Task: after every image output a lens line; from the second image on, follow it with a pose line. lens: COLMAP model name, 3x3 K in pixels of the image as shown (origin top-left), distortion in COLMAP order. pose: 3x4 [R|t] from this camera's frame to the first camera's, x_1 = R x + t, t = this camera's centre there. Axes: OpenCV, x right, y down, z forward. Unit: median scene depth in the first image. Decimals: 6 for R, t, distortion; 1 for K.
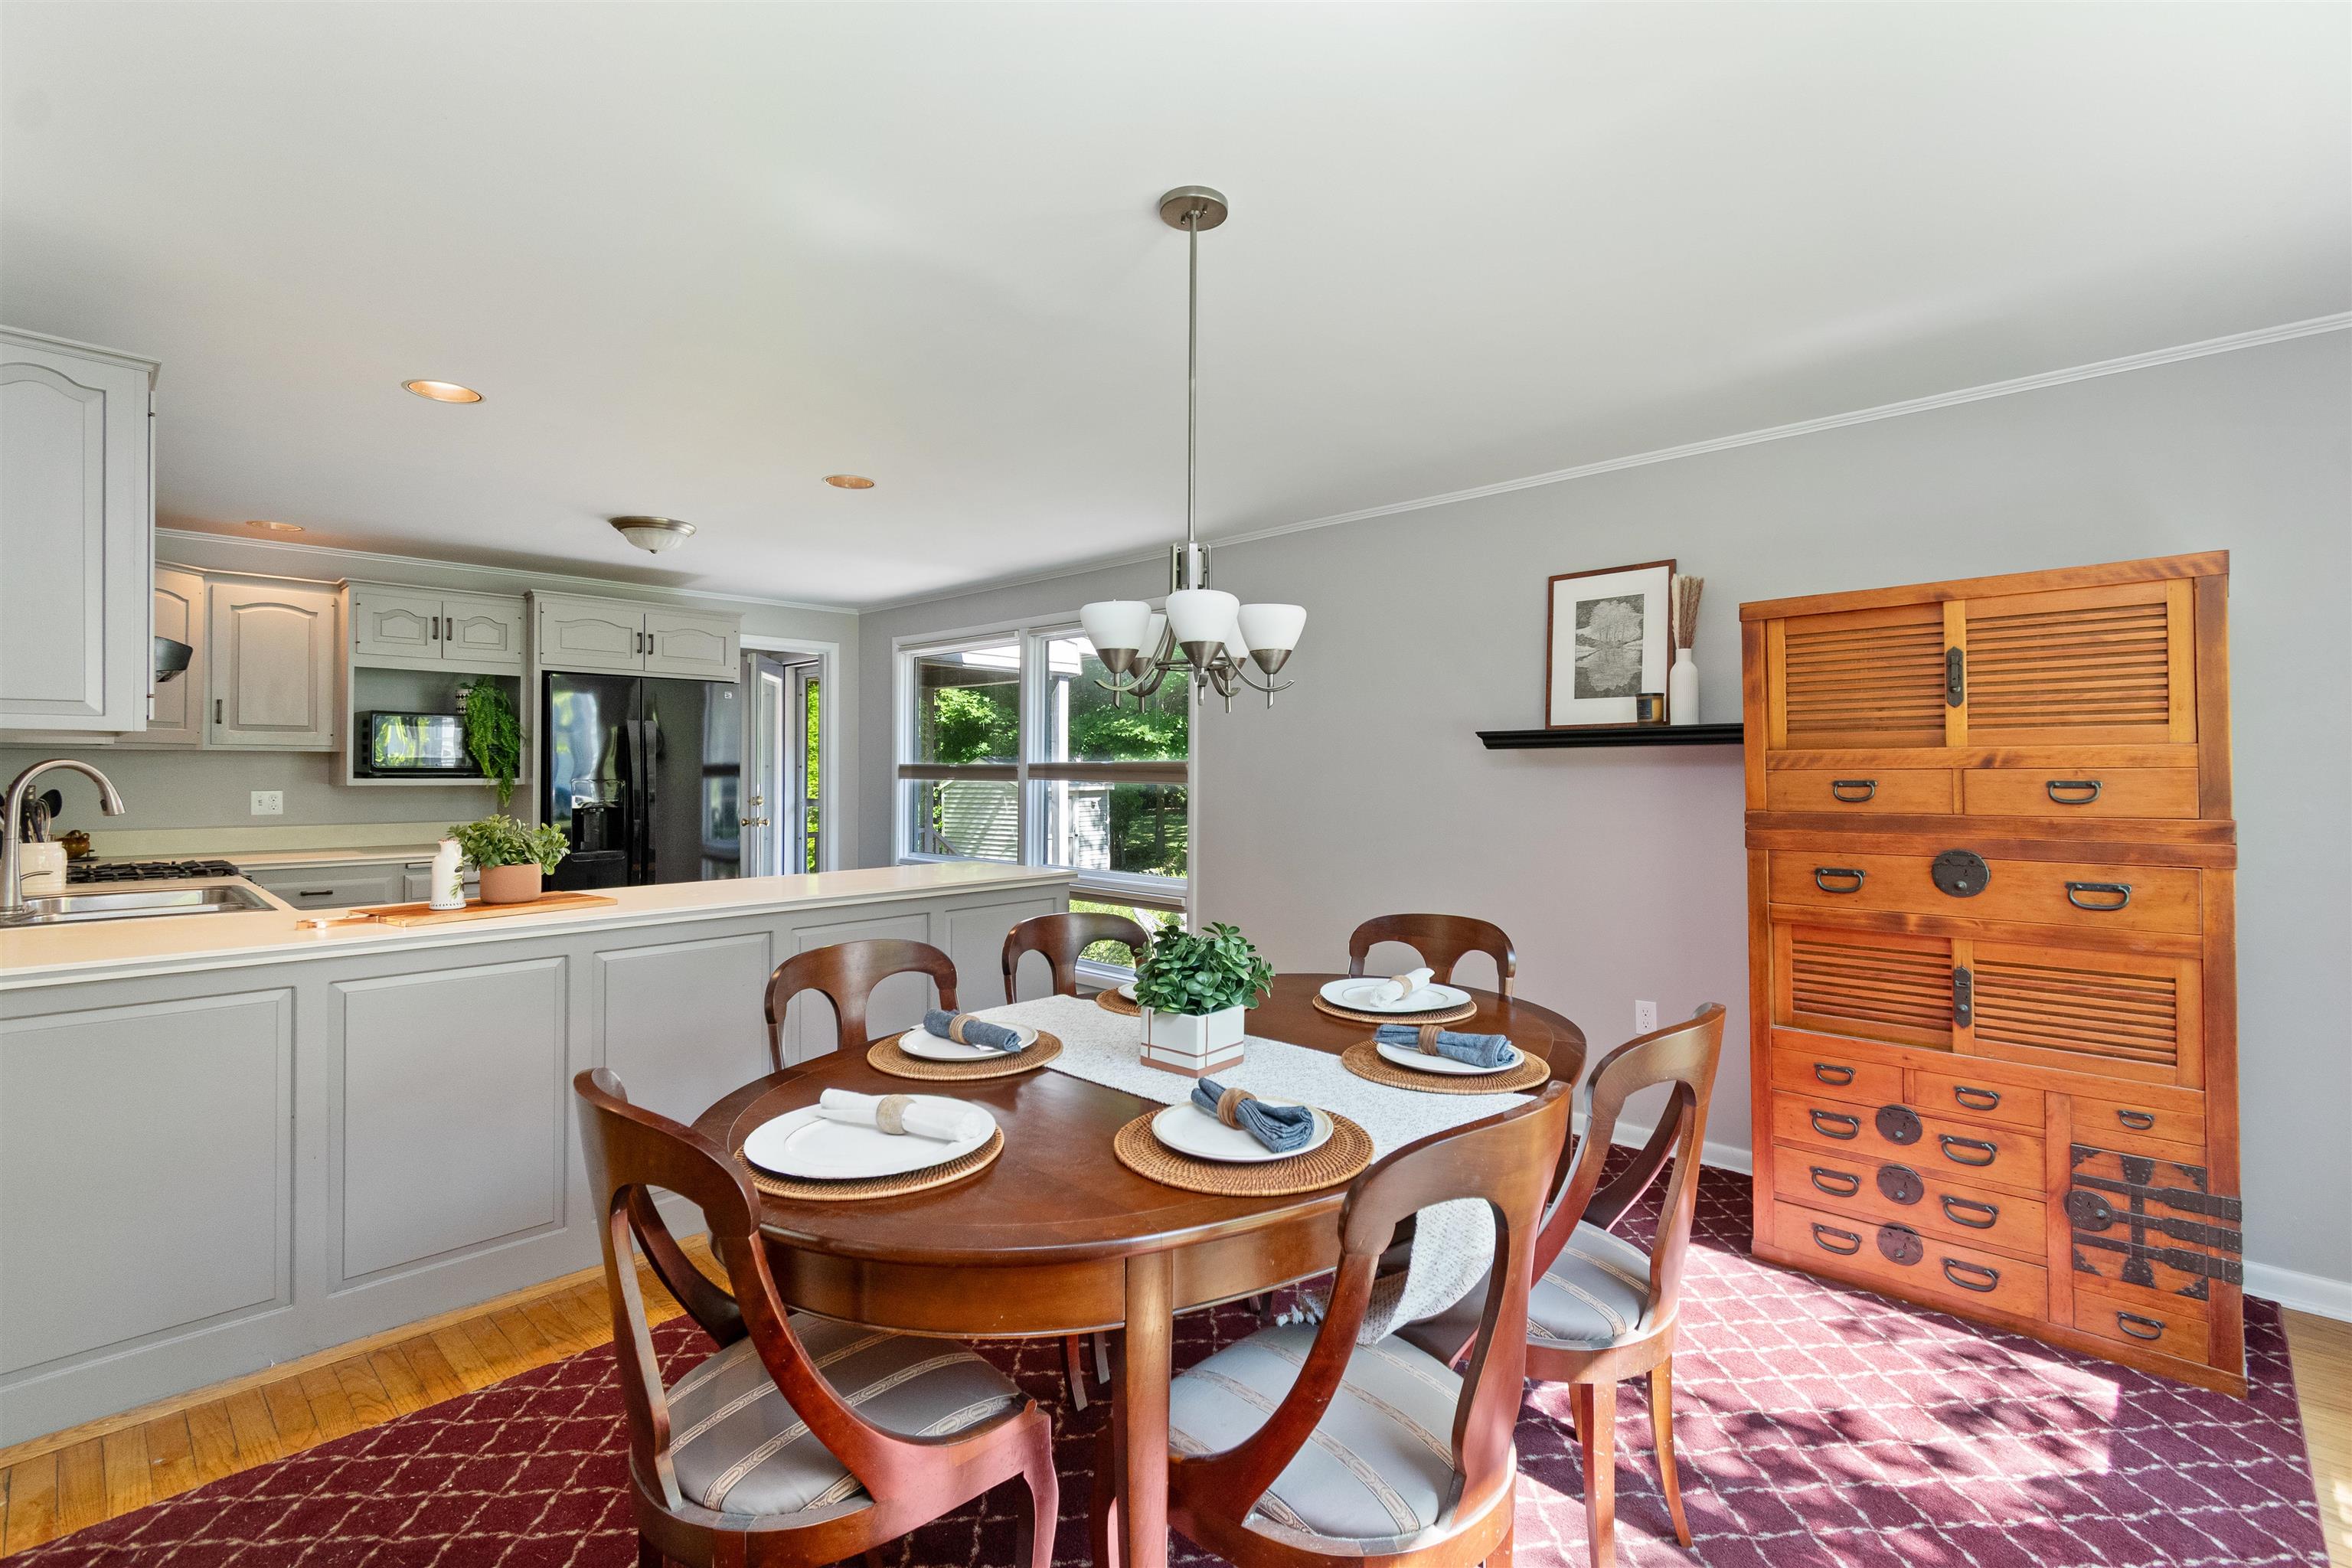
lens RADIAL K [[1048.0, 0, 1194.3], [0, 1048.0, 772.4], [0, 0, 1]] dist [0.001060, -0.001332]
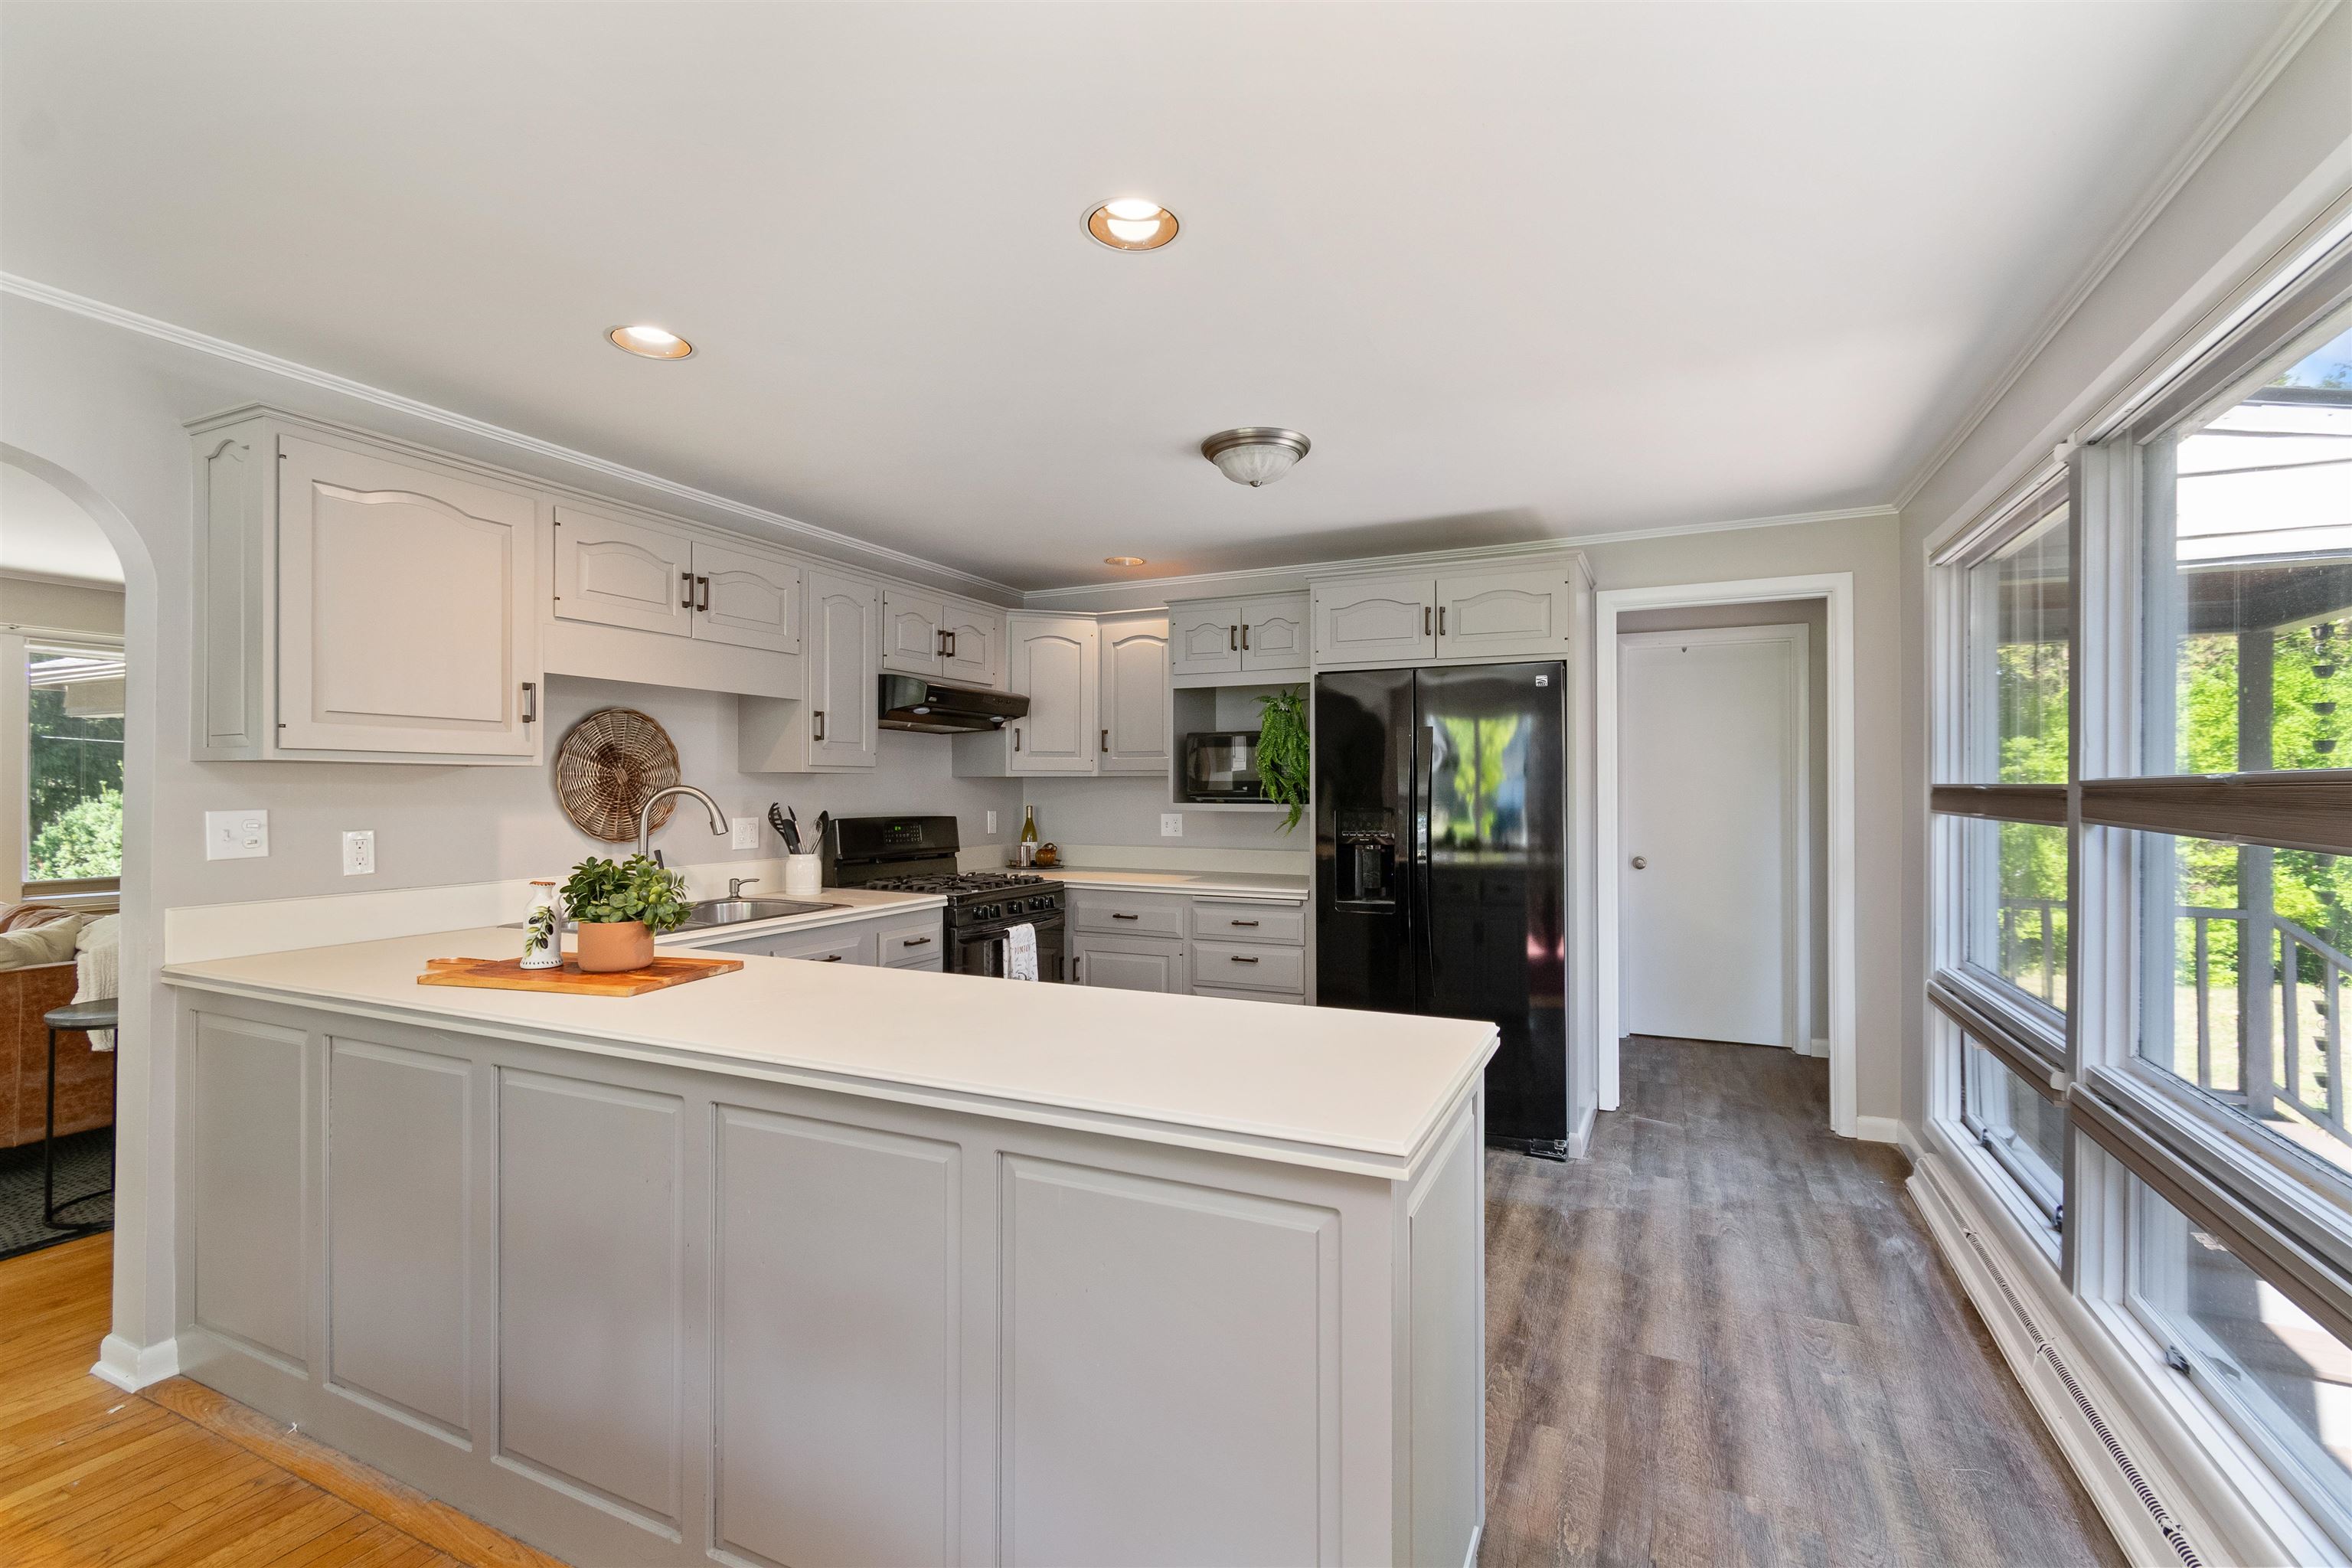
lens RADIAL K [[1048.0, 0, 1174.7], [0, 1048.0, 795.0], [0, 0, 1]] dist [0.001060, -0.001332]
pose [[0.326733, -0.000187, -0.945117, 0.122995], [-0.003489, 0.999993, -0.001404, -0.000524], [0.945110, 0.003756, 0.326730, 0.698543]]
